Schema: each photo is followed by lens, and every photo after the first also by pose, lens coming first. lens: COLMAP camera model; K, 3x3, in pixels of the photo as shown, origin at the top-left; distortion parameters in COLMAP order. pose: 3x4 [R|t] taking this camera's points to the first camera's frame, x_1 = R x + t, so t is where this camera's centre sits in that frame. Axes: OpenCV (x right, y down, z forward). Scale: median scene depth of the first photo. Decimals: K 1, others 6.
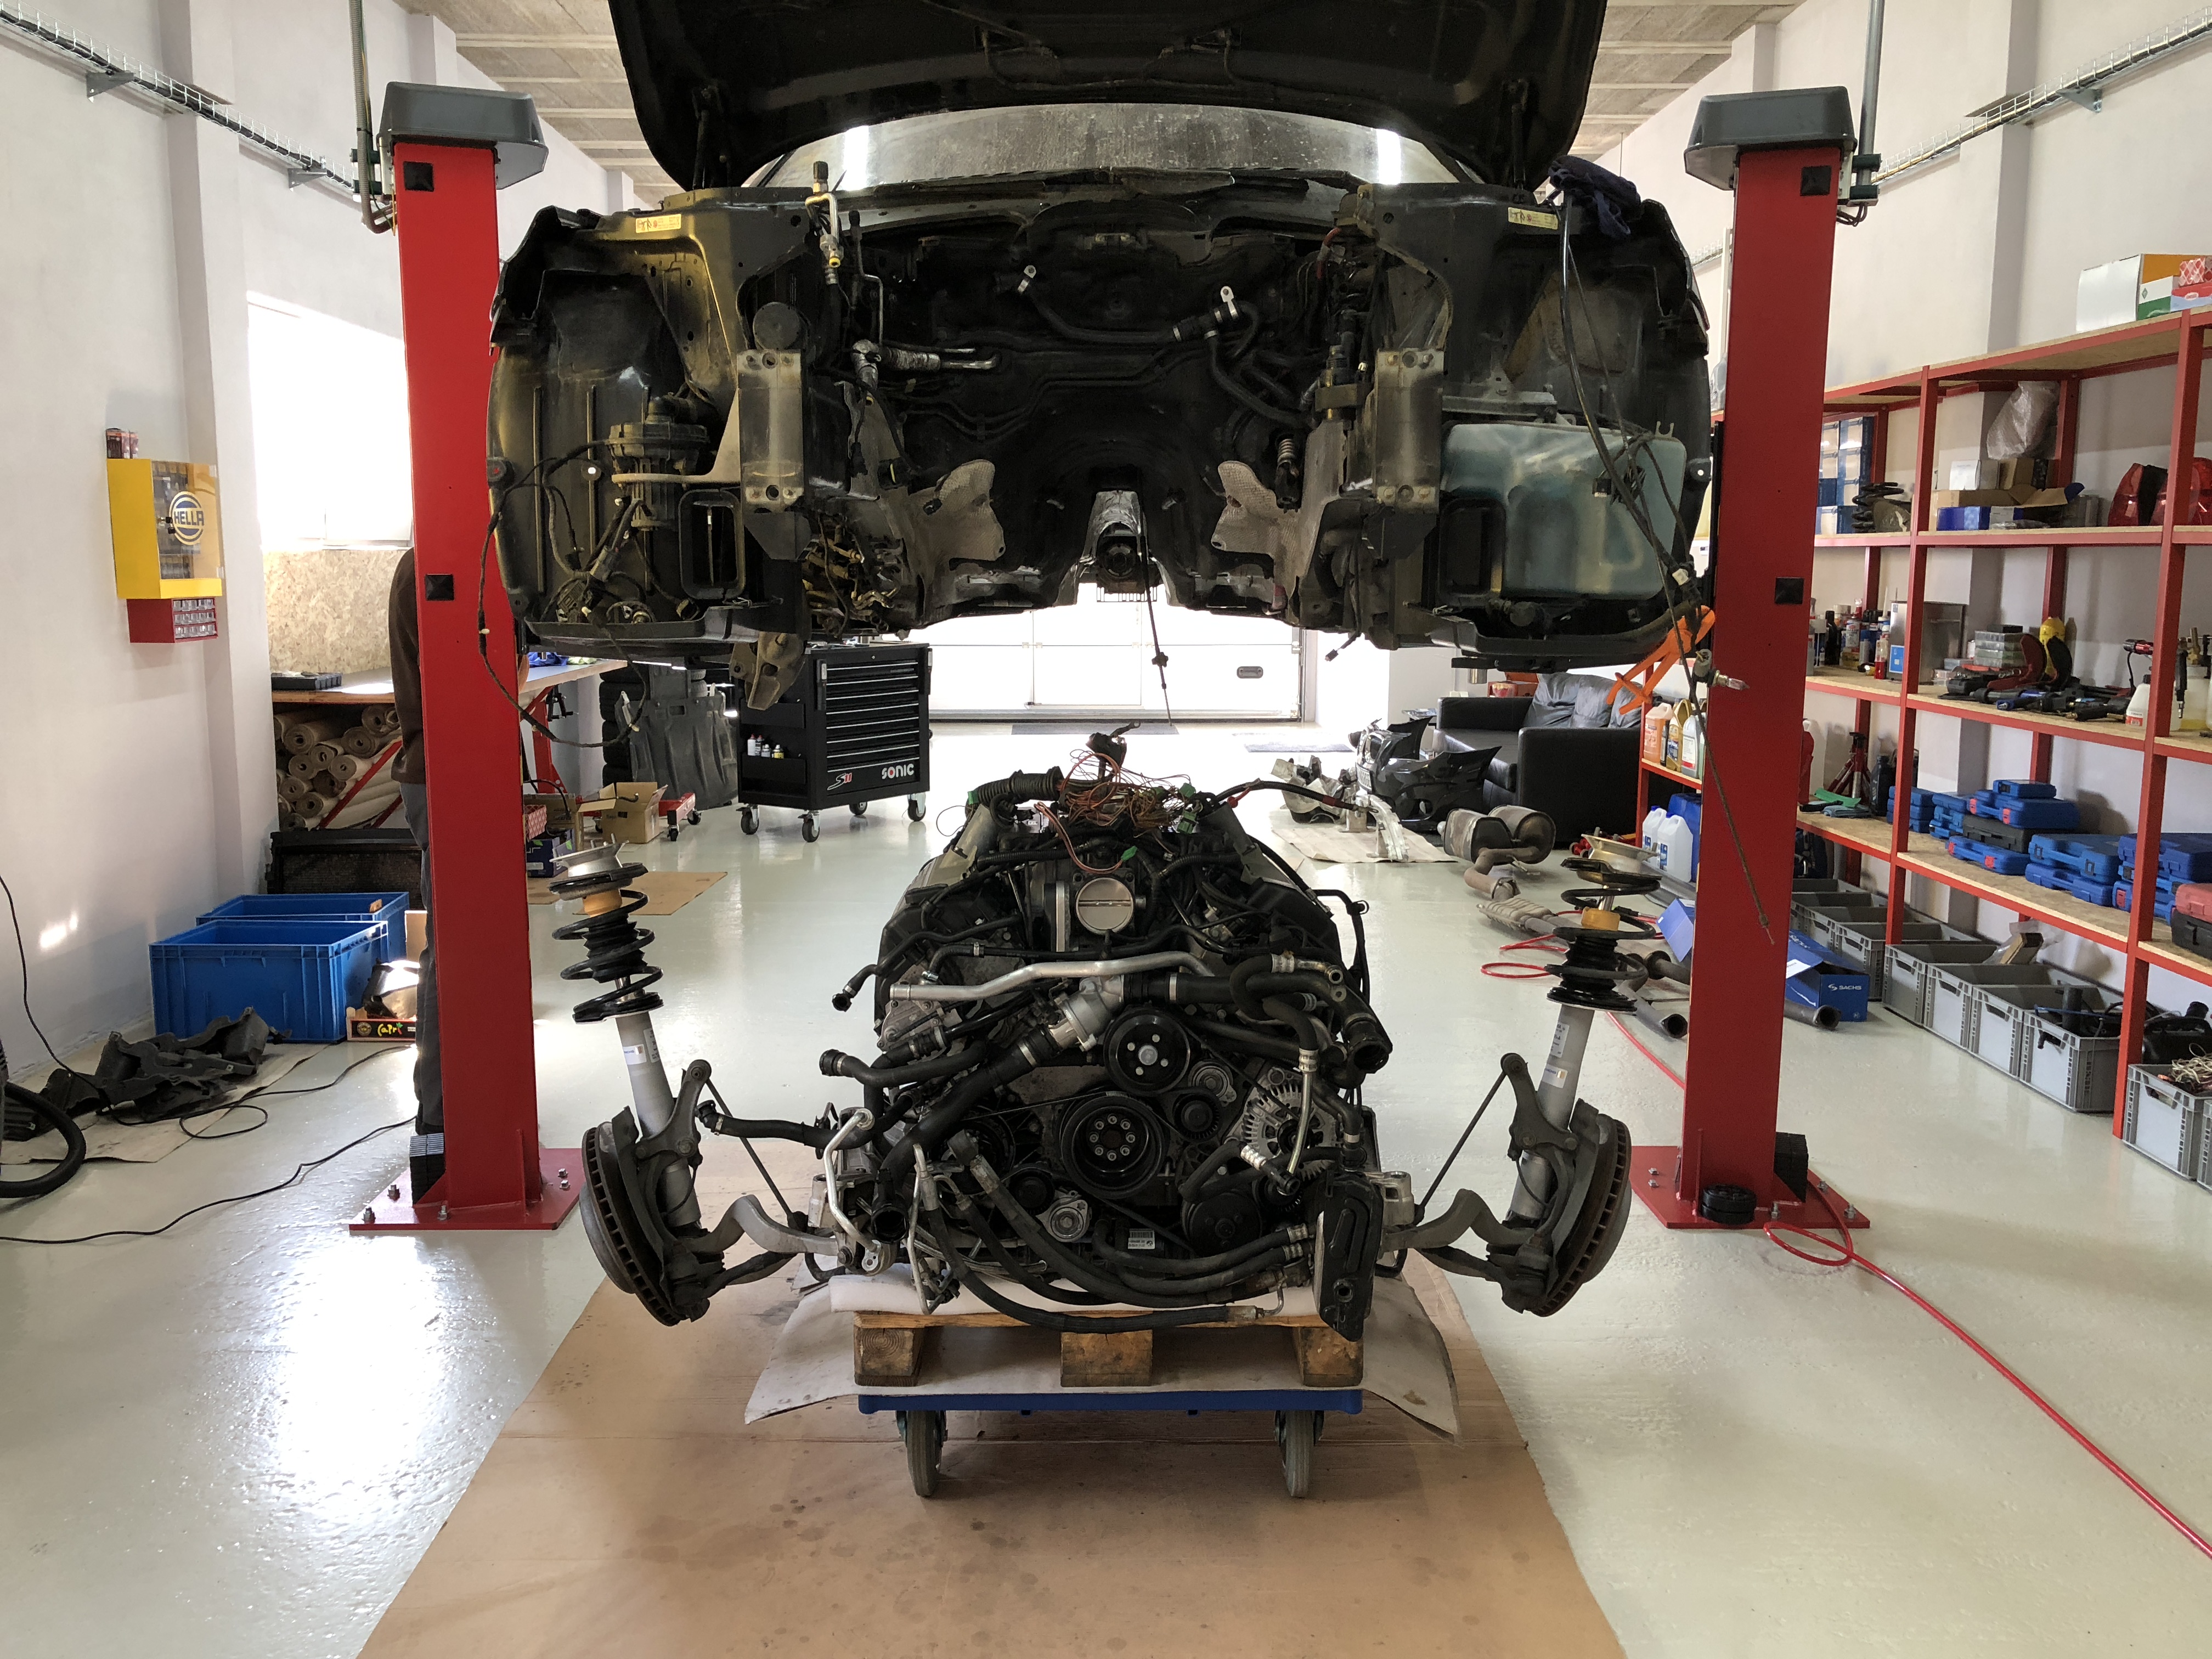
lens RADIAL K [[1773.5, 0, 1106.0], [0, 1773.5, 829.5], [0, 0, 1]] dist [0.041507, -0.000033]
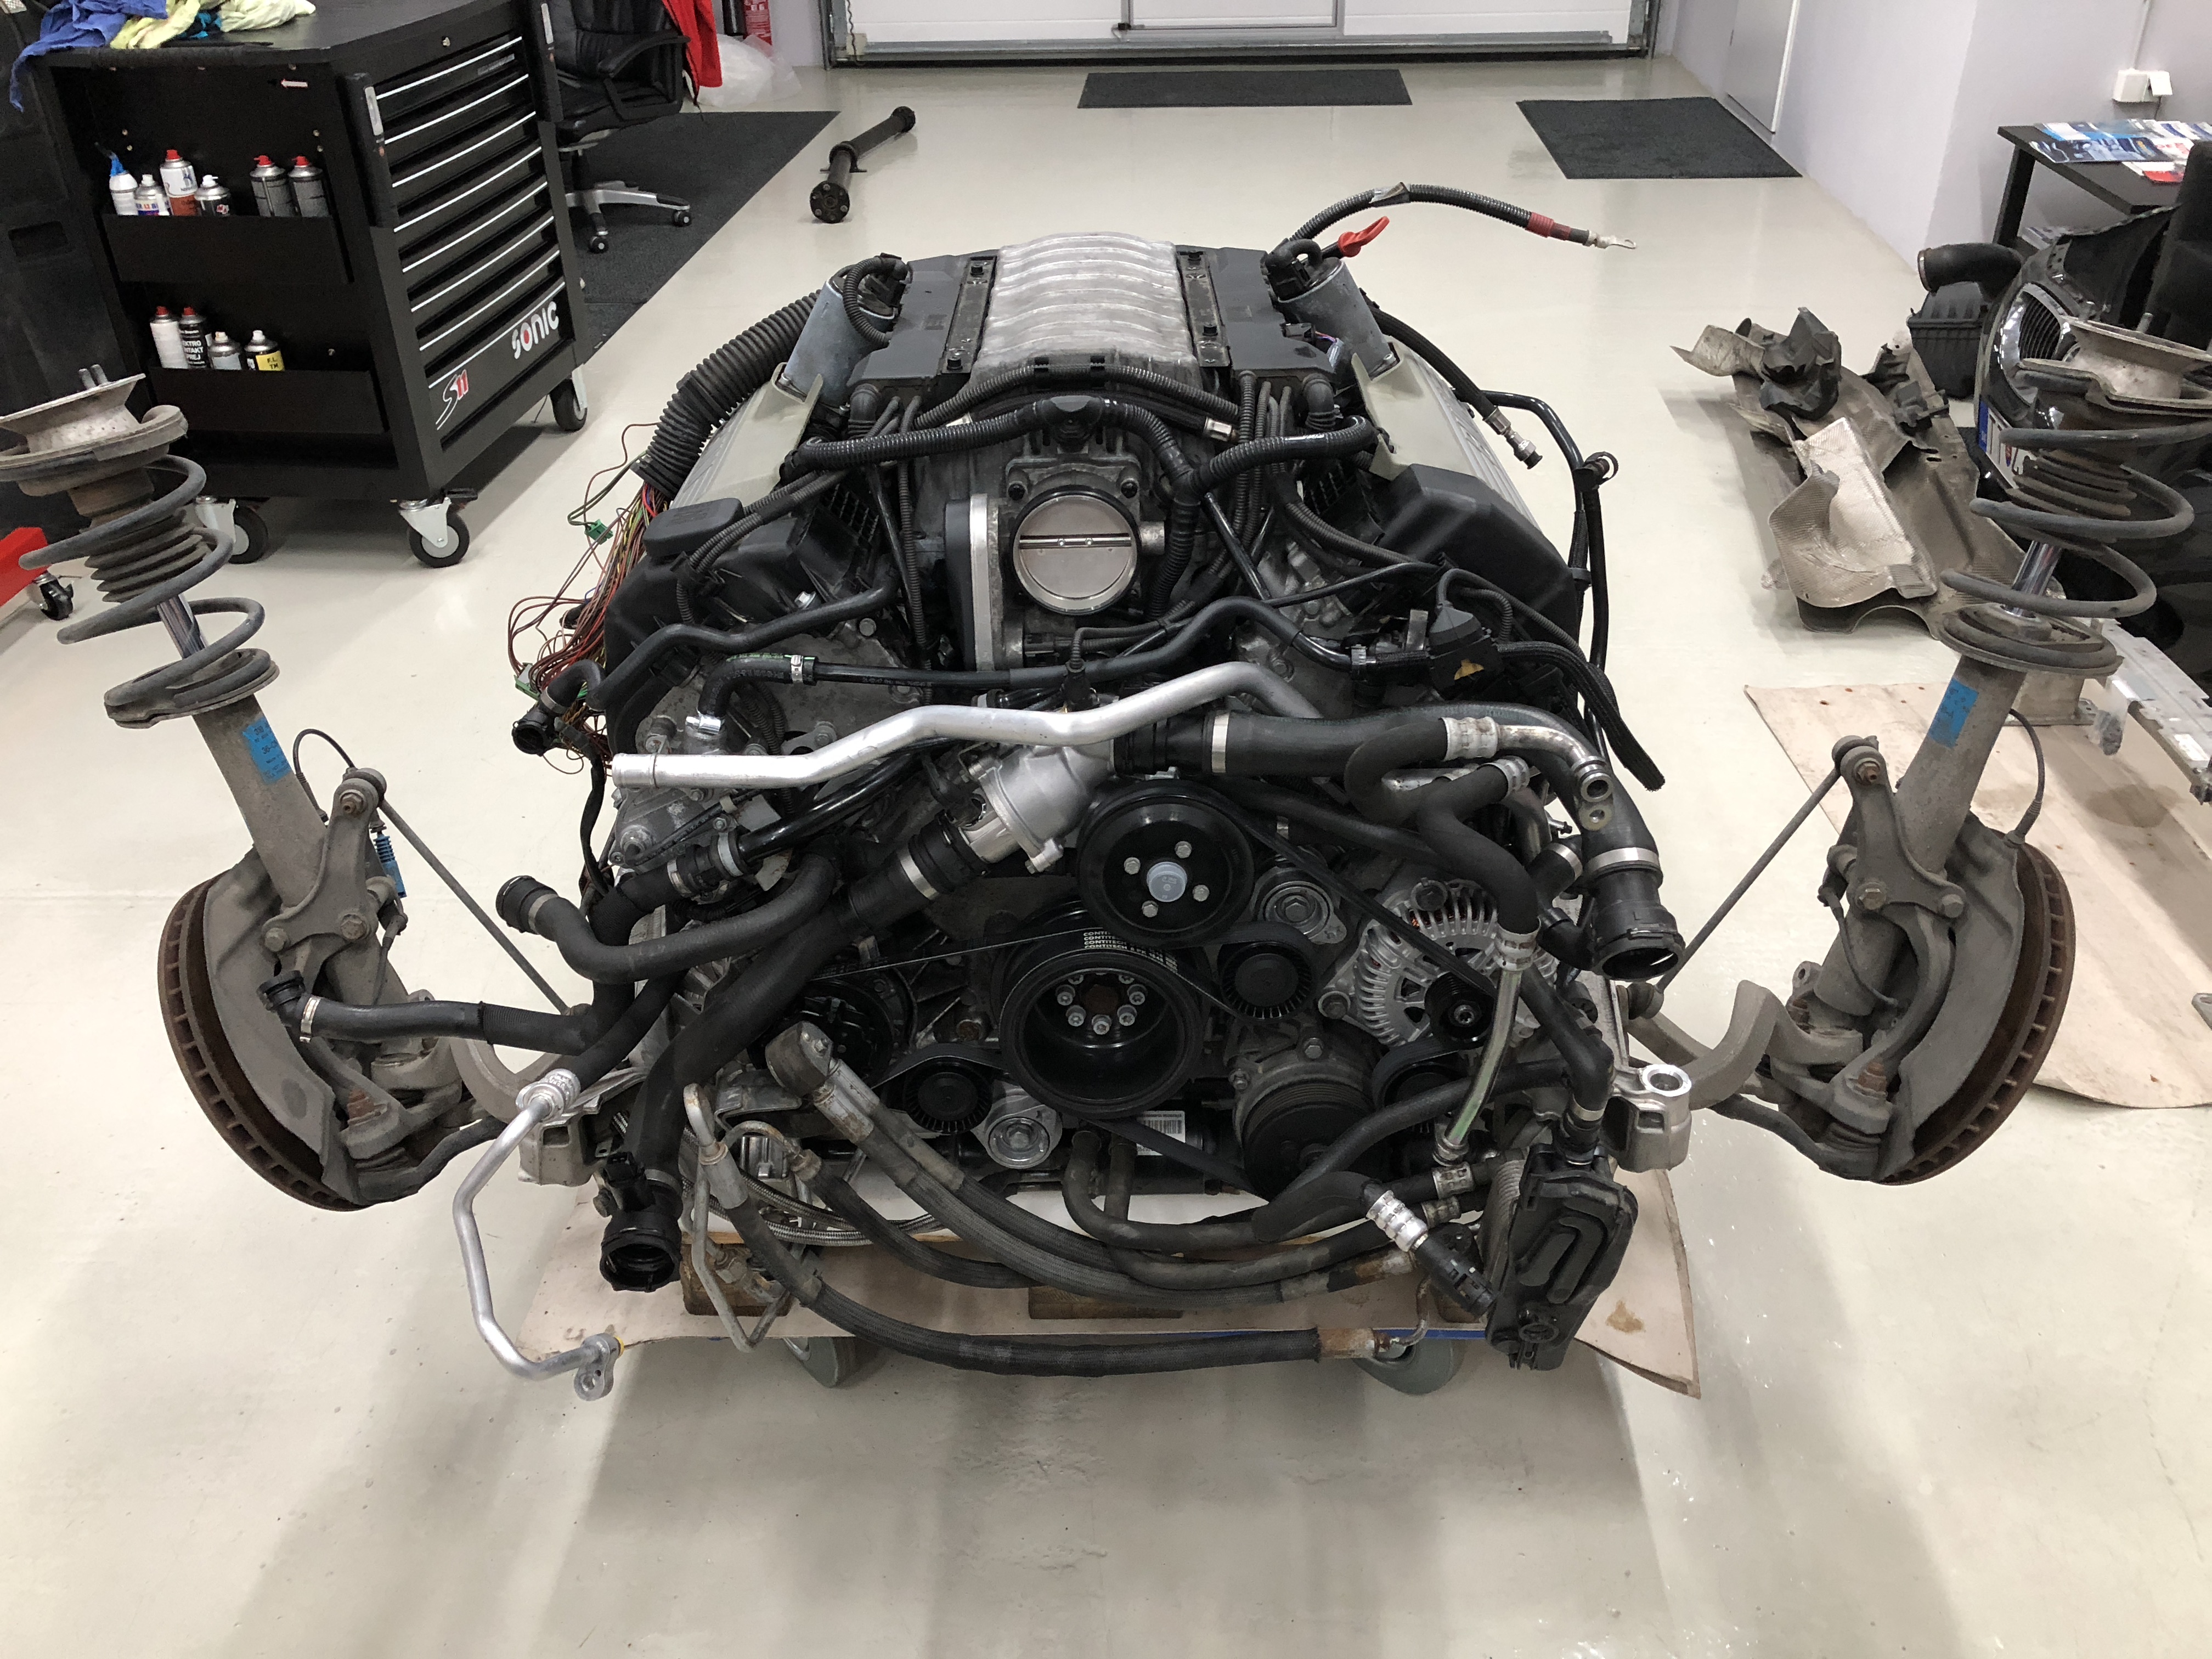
lens RADIAL K [[1773.5, 0, 1106.0], [0, 1773.5, 829.5], [0, 0, 1]] dist [0.041507, -0.000033]
pose [[0.999077, 0.000993, -0.042936, 0.027500], [0.016116, 0.918002, 0.396248, -0.076792], [0.039809, -0.396575, 0.917139, 0.555222]]
